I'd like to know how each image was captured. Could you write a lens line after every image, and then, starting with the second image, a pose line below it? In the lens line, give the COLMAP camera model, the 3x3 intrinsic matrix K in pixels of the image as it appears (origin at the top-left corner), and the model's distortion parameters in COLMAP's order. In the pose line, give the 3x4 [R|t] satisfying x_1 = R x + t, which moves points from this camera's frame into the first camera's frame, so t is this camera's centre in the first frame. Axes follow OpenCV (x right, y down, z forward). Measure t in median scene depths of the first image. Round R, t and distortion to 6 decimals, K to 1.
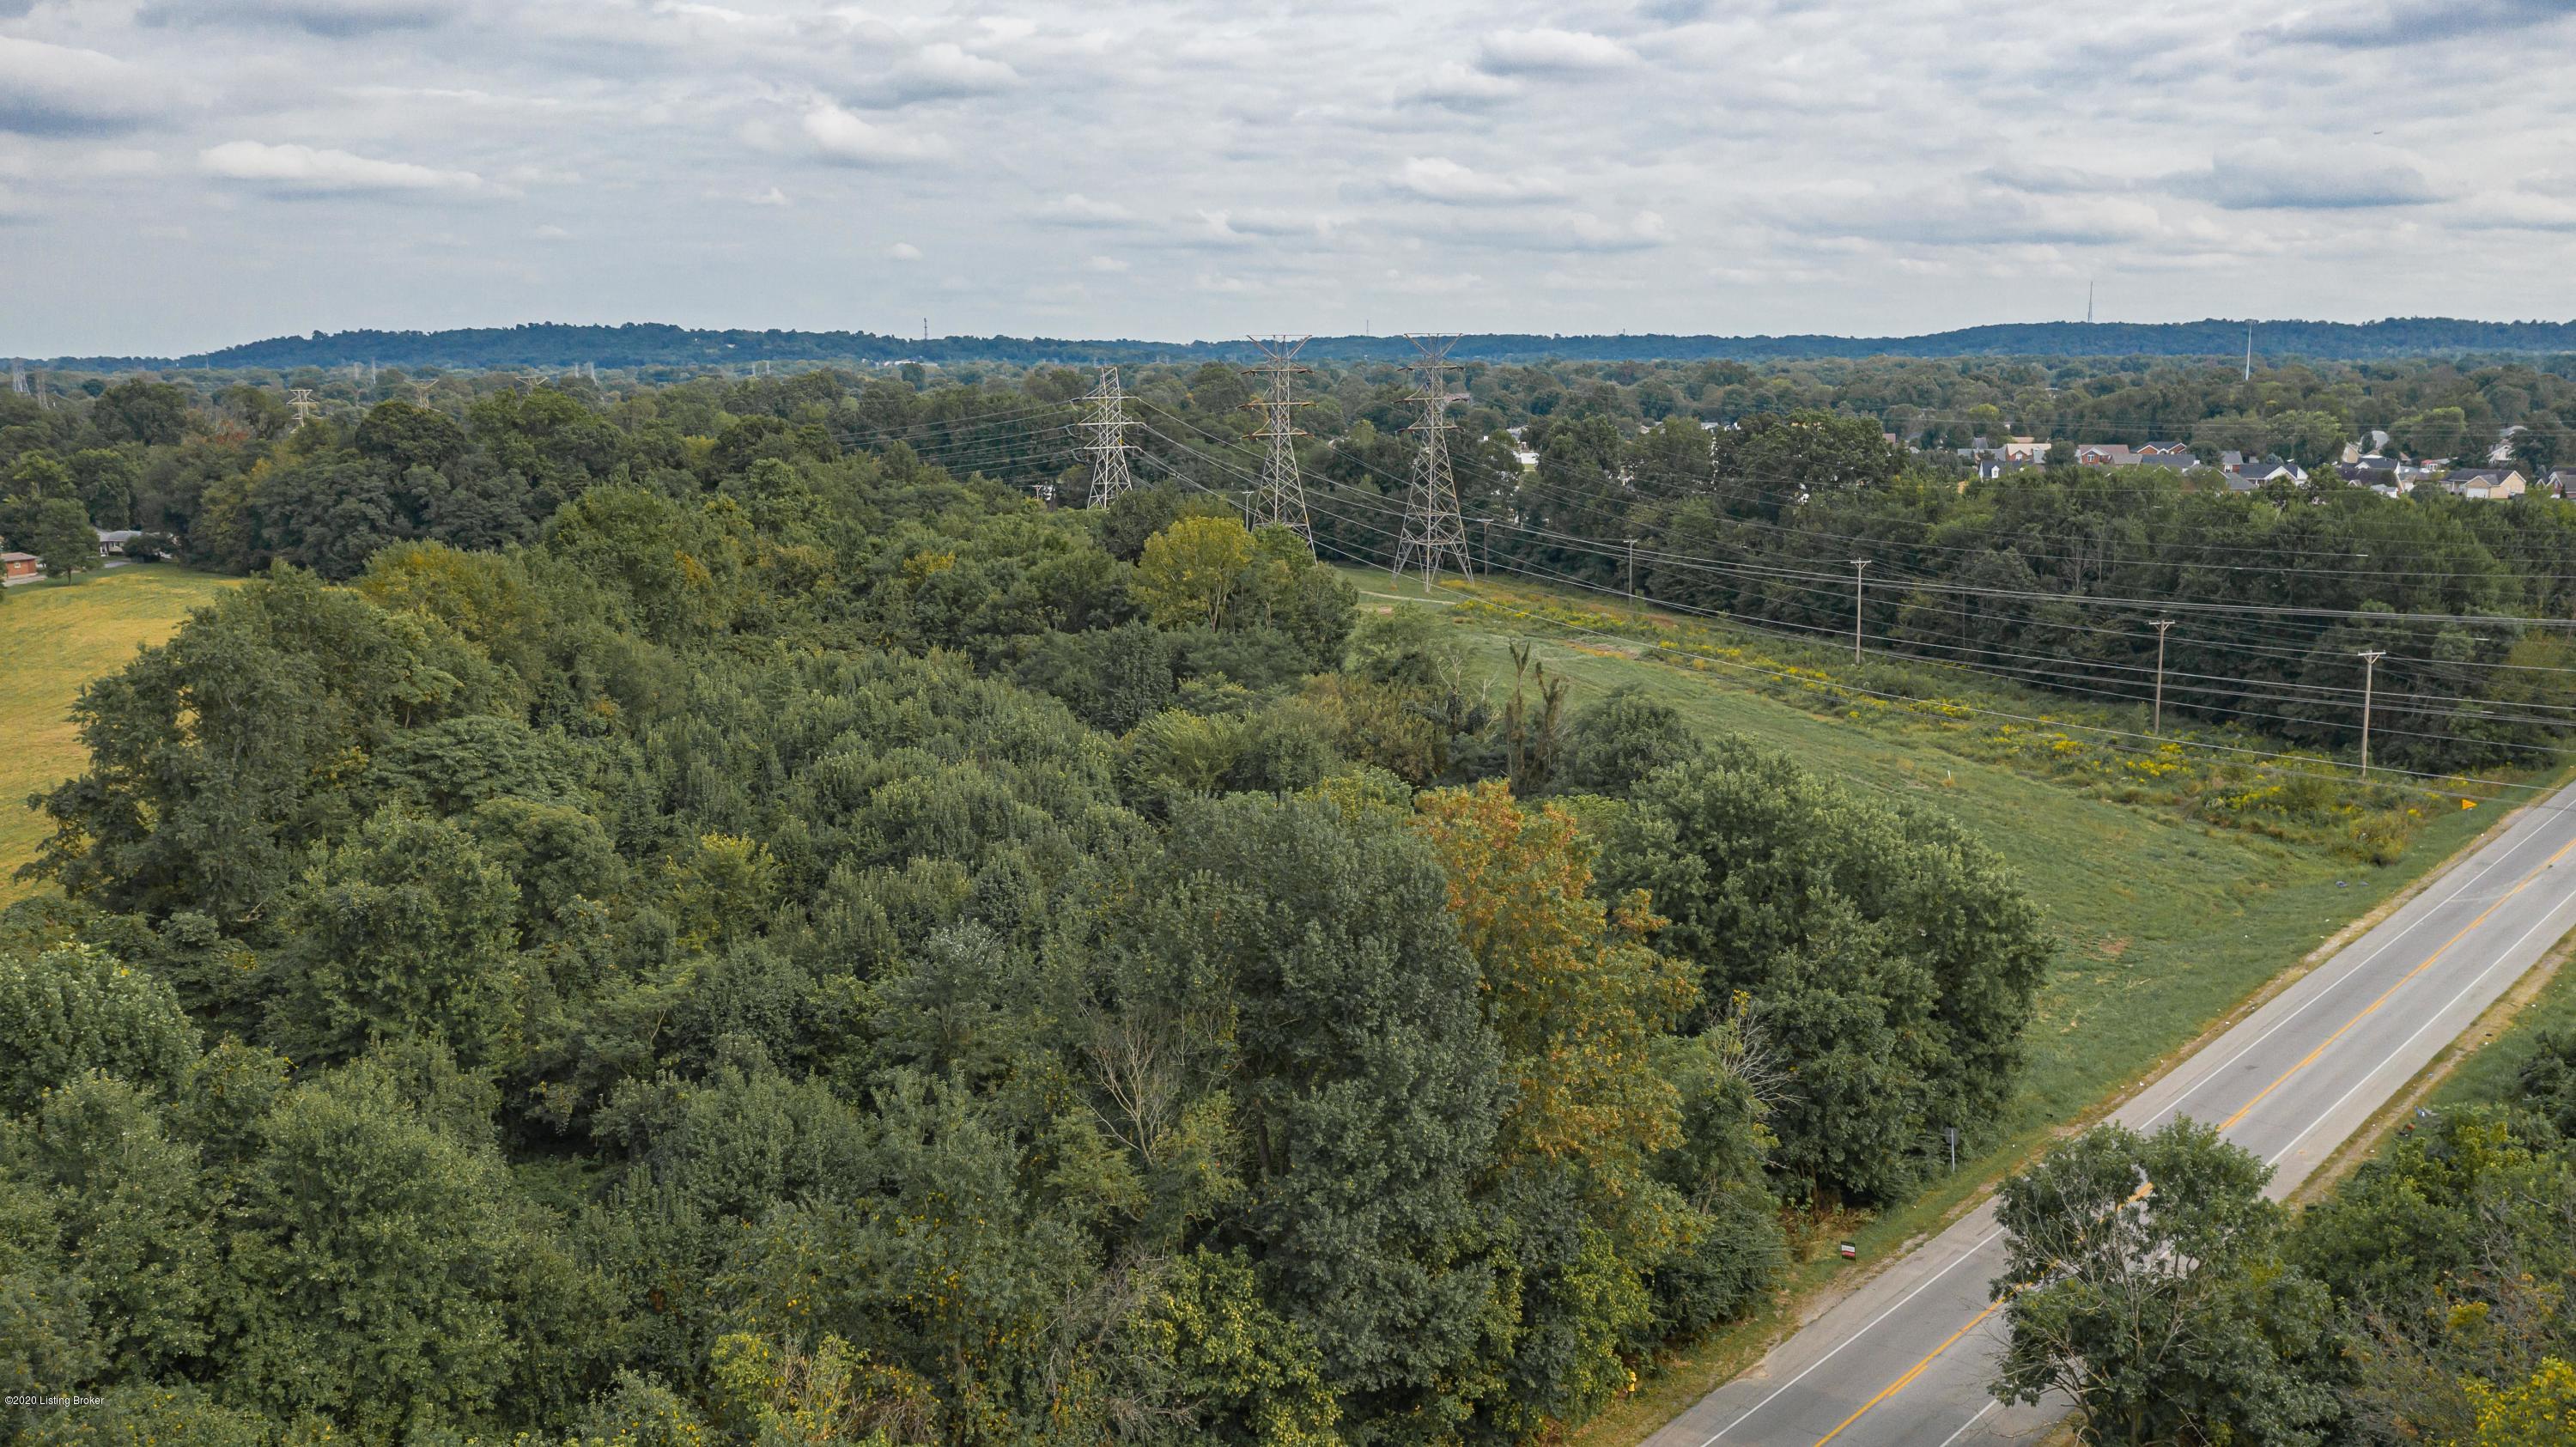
lens RADIAL K [[2041.2, 0, 1293.4], [0, 2041.2, 713.7], [0, 0, 1]] dist [-0.013105, 0.003957]
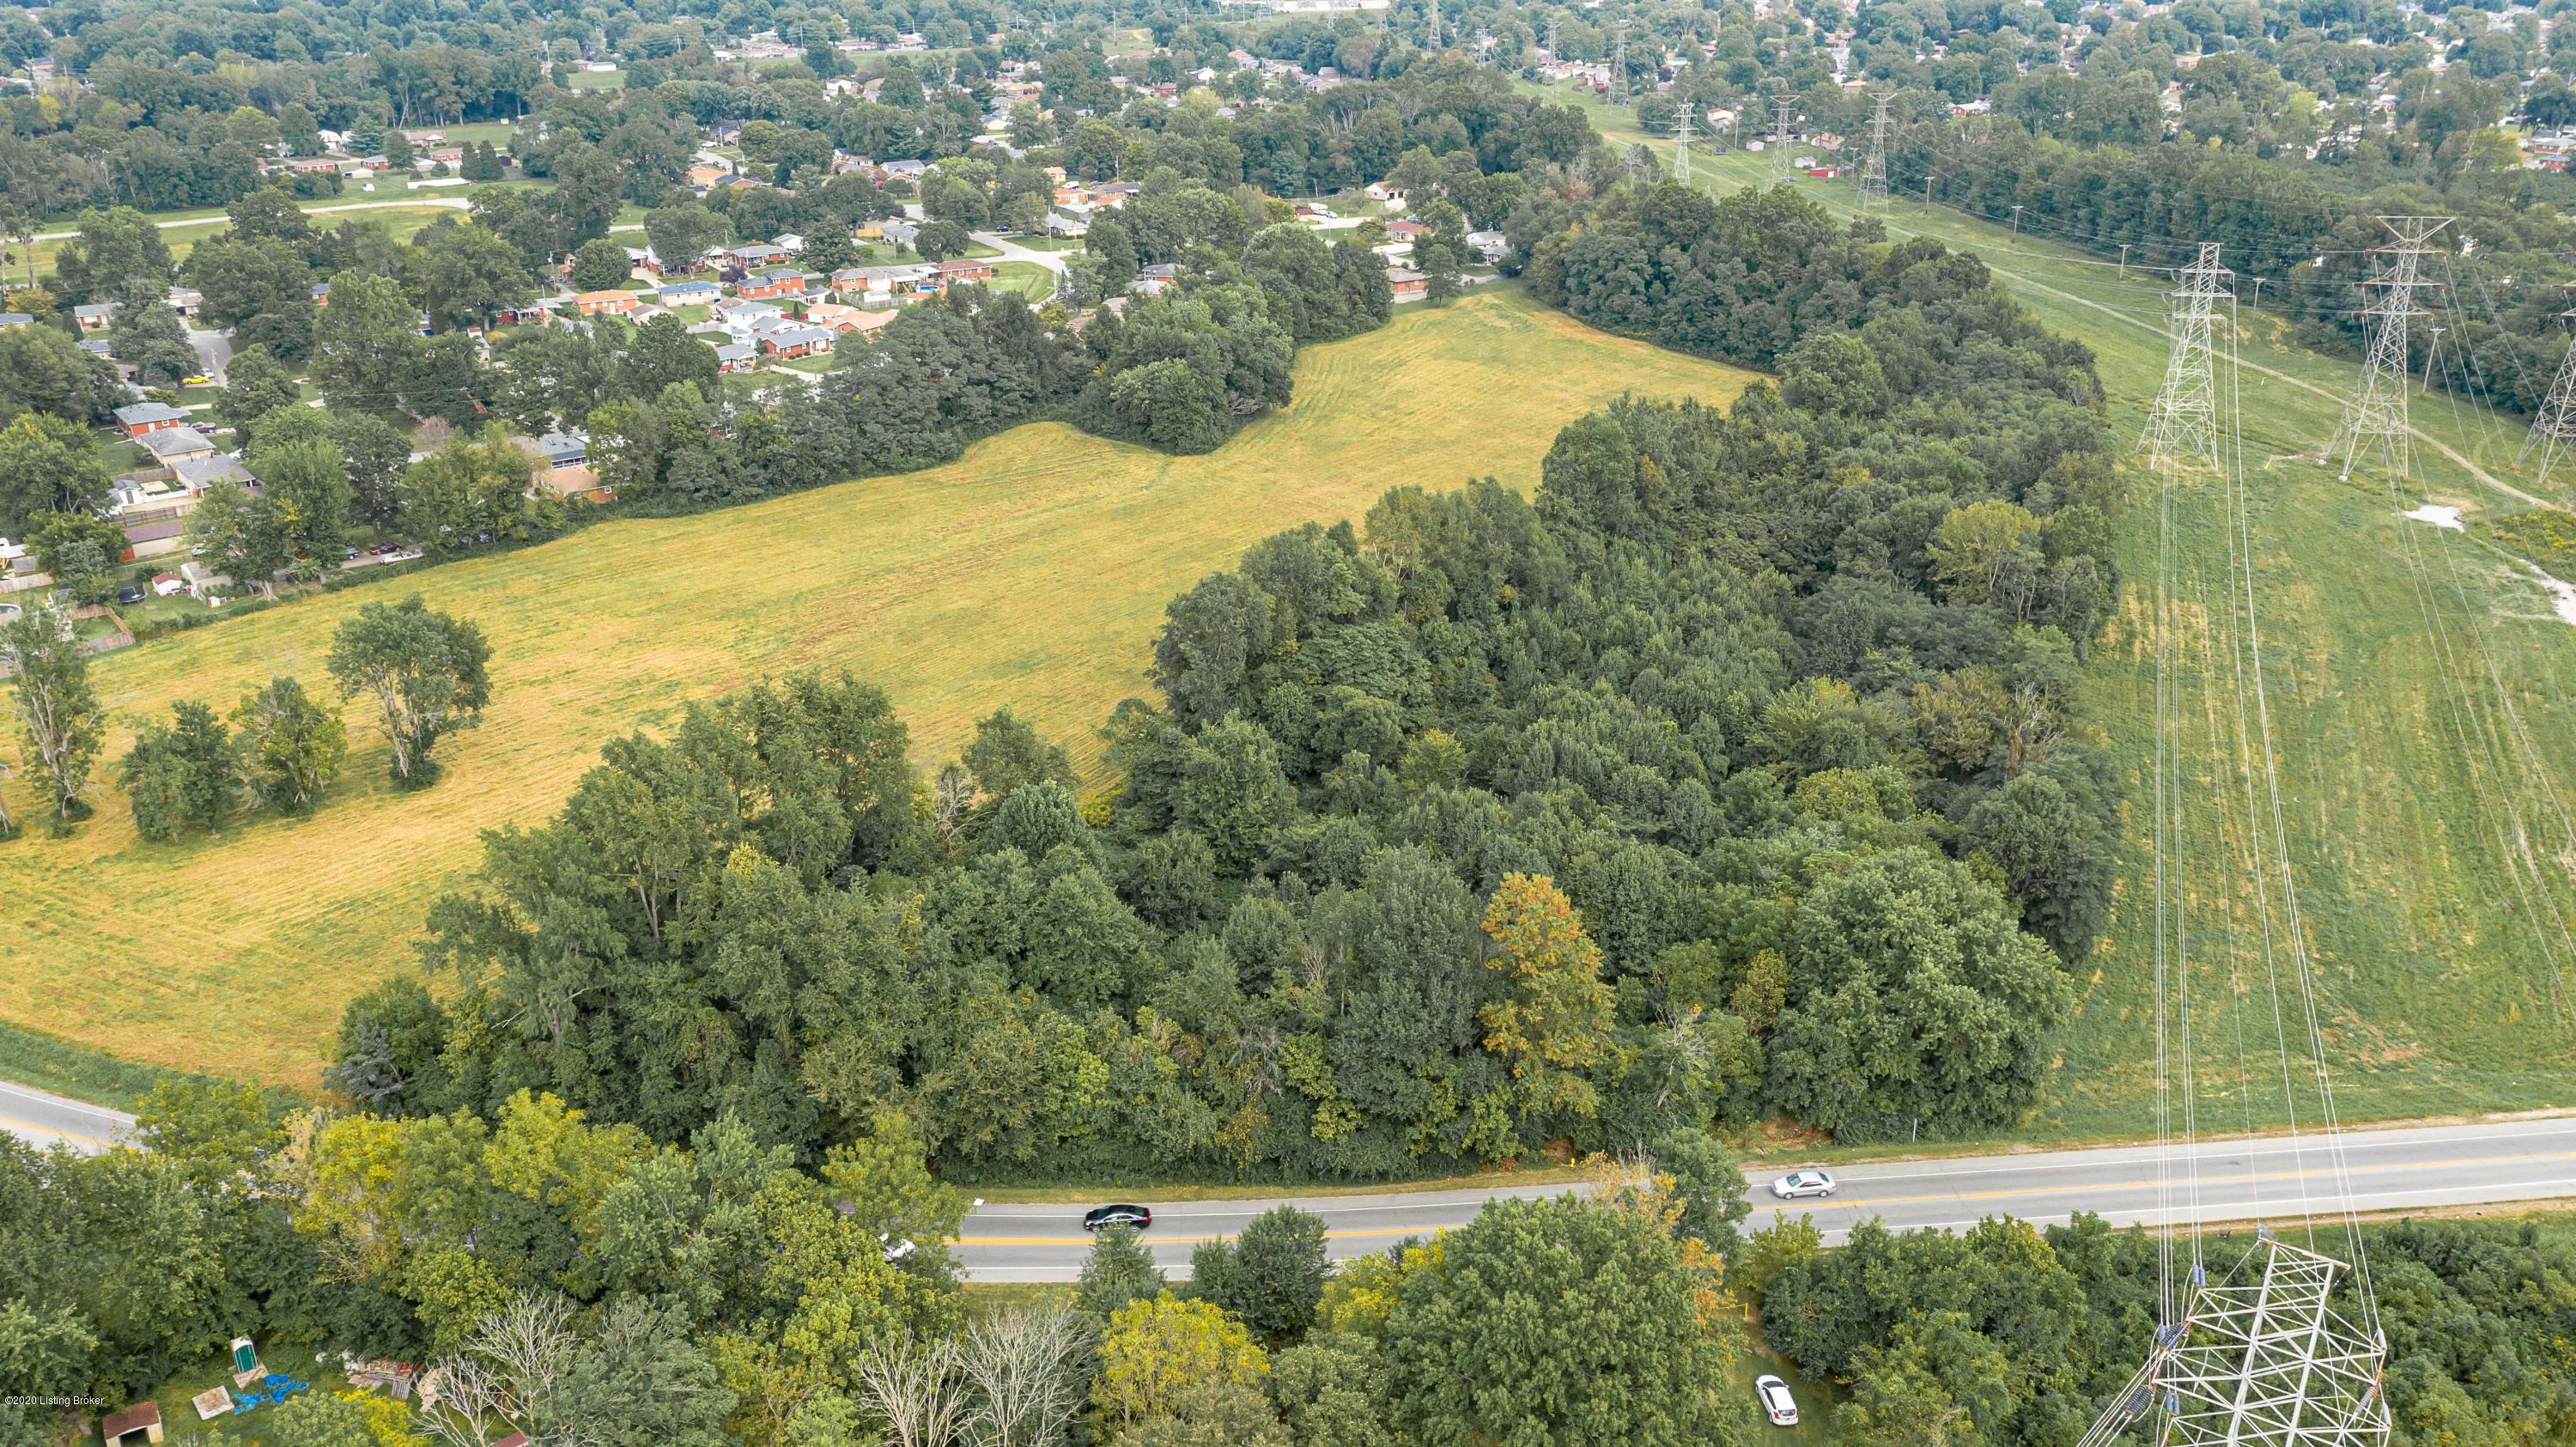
lens RADIAL K [[2041.2, 0, 1272.9], [0, 2041.2, 708.1], [0, 0, 1]] dist [-0.013105, 0.003957]
pose [[0.746675, 0.248847, -0.616888, 0.246339], [-0.113121, 0.961383, 0.250892, -0.135101], [0.655500, -0.117552, 0.745990, -0.157139]]
